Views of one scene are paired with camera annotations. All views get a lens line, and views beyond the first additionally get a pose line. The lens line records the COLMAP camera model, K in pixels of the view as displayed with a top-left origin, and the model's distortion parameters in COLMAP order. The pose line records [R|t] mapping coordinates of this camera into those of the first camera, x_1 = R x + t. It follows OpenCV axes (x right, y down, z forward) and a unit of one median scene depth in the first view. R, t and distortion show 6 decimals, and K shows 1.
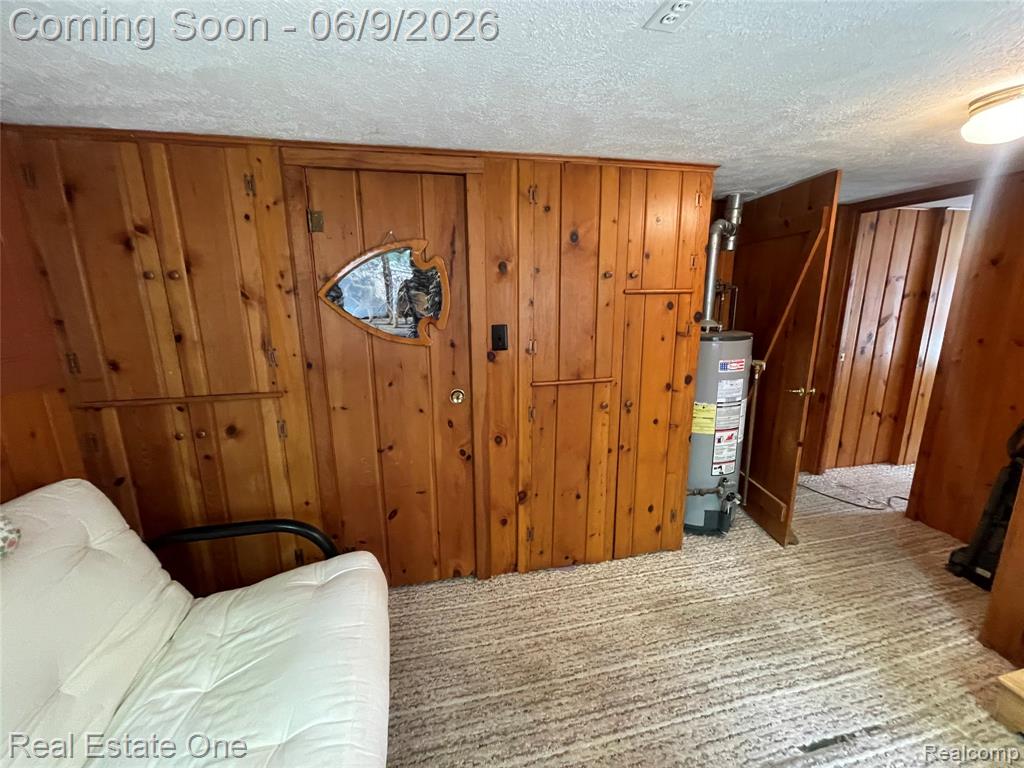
lens RADIAL K [[409.2, 0, 510.3], [0, 409.2, 381.7], [0, 0, 1]] dist [-0.006280, -0.000070]
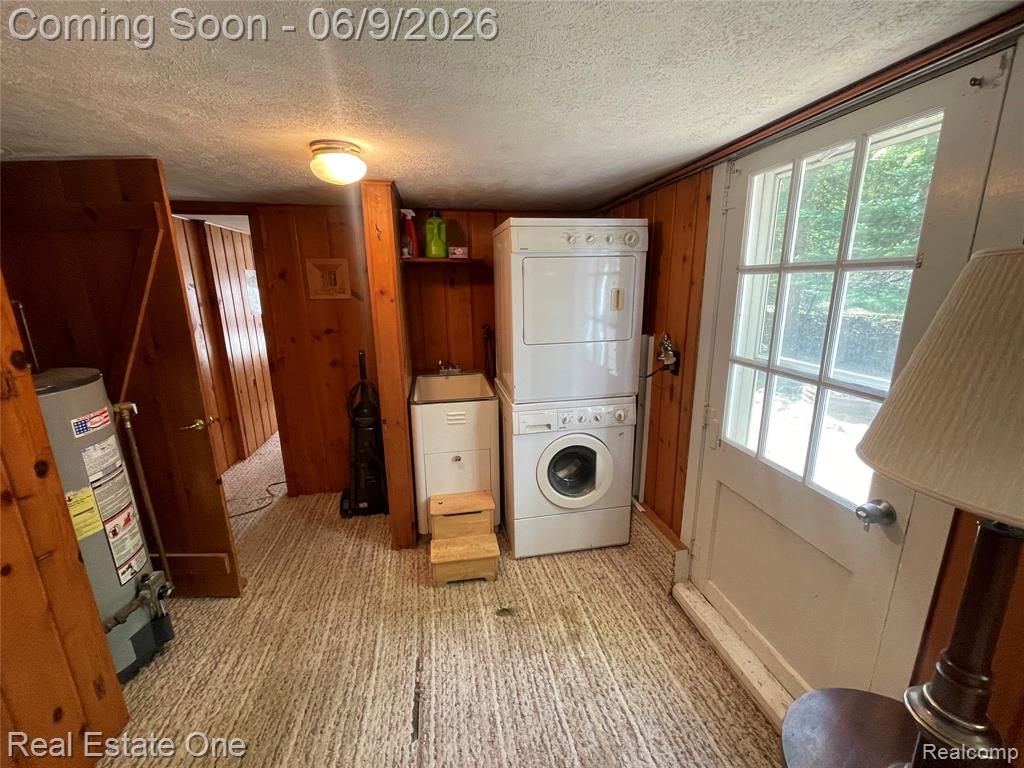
lens RADIAL K [[409.2, 0, 514.5], [0, 409.2, 382.6], [0, 0, 1]] dist [-0.006280, -0.000070]
pose [[0.028020, -0.220035, 0.975090, -0.062930], [0.222335, 0.952409, 0.208528, -0.085355], [-0.974568, 0.210954, 0.075608, 0.277141]]
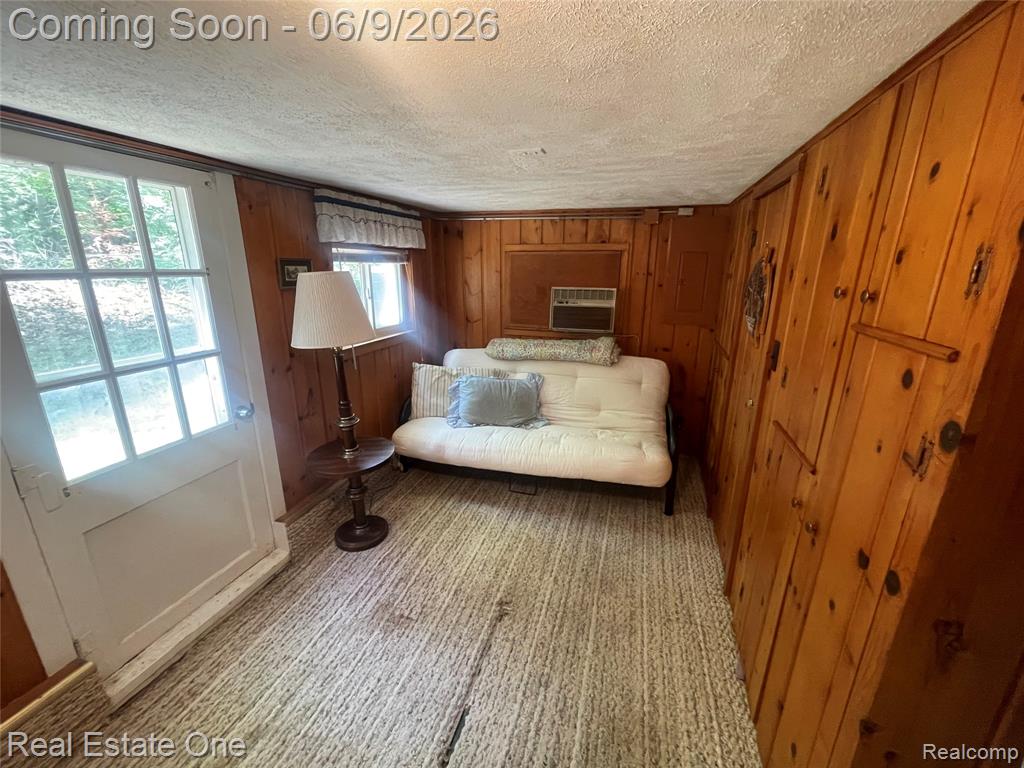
lens RADIAL K [[409.2, 0, 510.7], [0, 409.2, 380.8], [0, 0, 1]] dist [-0.006280, -0.000070]
pose [[-0.498930, 0.244710, -0.831376, 0.825503], [-0.185240, 0.907024, 0.378144, -0.236797], [0.846614, 0.342671, -0.407212, 0.744016]]
